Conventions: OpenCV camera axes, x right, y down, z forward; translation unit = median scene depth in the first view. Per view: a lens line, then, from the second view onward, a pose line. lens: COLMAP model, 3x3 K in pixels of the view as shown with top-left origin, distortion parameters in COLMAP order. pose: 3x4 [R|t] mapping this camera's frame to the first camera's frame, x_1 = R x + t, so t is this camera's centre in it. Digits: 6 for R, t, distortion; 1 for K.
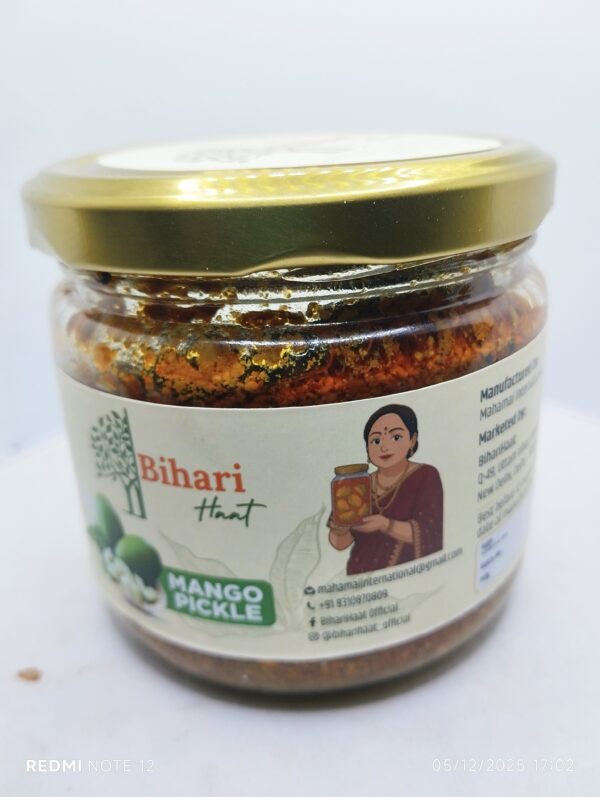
lens RADIAL K [[715.3, 0, 298.8], [0, 715.3, 416.7], [0, 0, 1]] dist [0.012873, 0.001412]
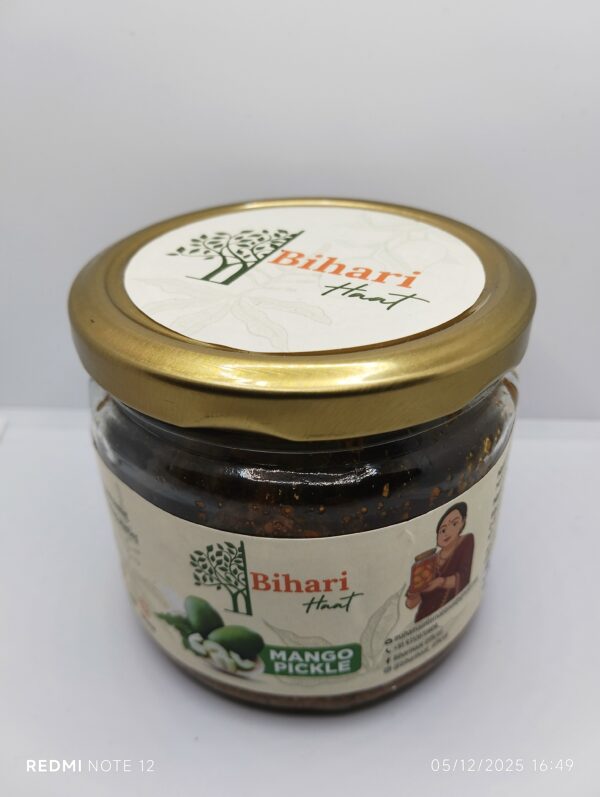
lens RADIAL K [[715.3, 0, 298.8], [0, 715.3, 416.7], [0, 0, 1]] dist [0.012873, 0.001412]
pose [[0.950581, -0.156698, 0.268034, -0.419309], [0.112559, 0.978494, 0.172858, -0.389507], [-0.289356, -0.134146, 0.947775, -0.111110]]
